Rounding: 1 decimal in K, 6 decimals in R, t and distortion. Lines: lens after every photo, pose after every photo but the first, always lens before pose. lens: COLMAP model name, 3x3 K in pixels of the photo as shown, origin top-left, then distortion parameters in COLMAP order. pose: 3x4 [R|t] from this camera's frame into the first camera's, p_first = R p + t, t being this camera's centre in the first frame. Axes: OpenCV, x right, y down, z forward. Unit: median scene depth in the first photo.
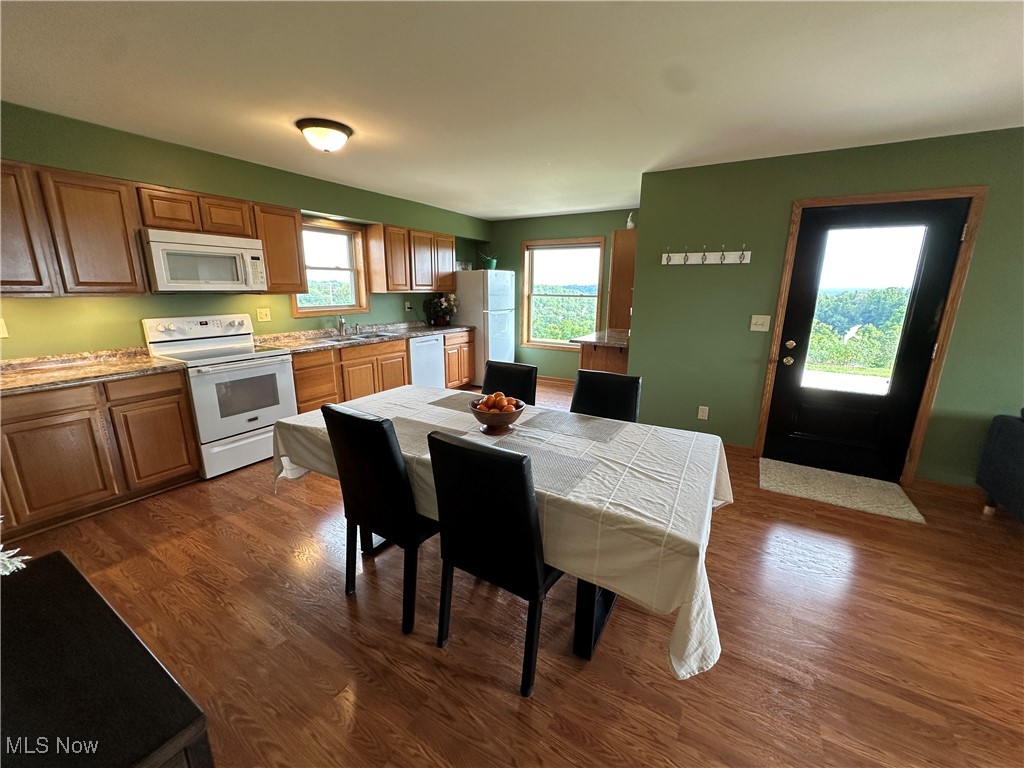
lens RADIAL K [[403.7, 0, 516.7], [0, 403.7, 387.8], [0, 0, 1]] dist [-0.001118, -0.000125]
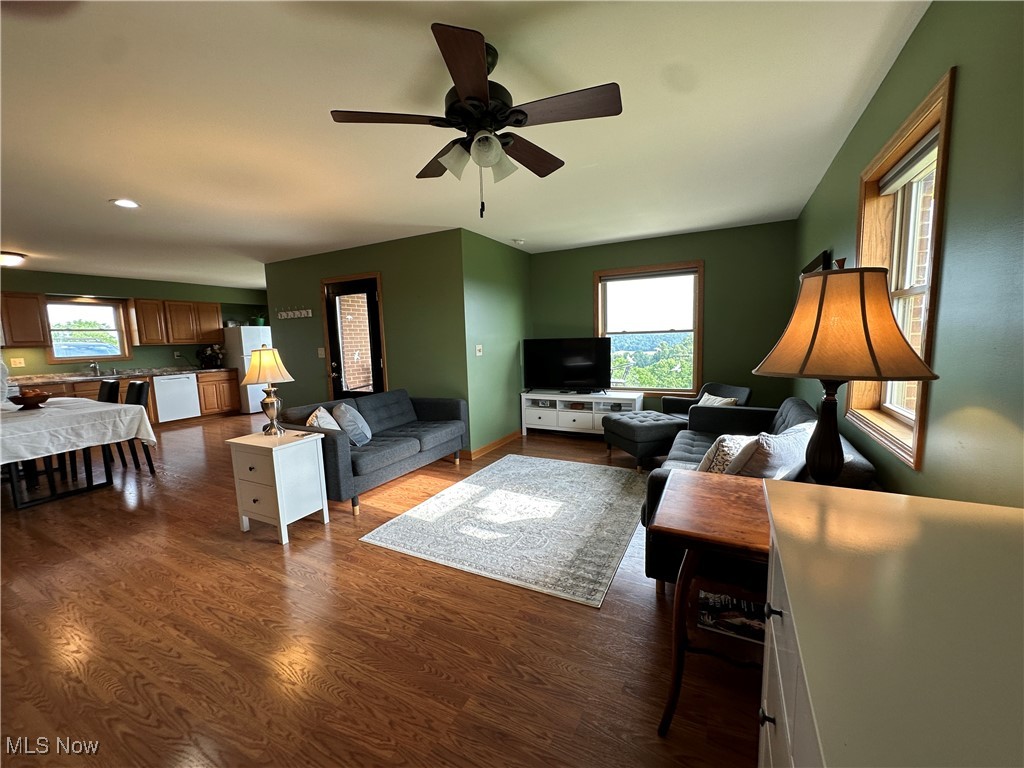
lens RADIAL K [[403.7, 0, 513.3], [0, 403.7, 377.3], [0, 0, 1]] dist [-0.001118, -0.000125]
pose [[0.997892, -0.045122, 0.046633, 0.879243], [0.051616, 0.987486, -0.149023, 0.146754], [-0.039325, 0.151116, 0.987734, -0.406320]]
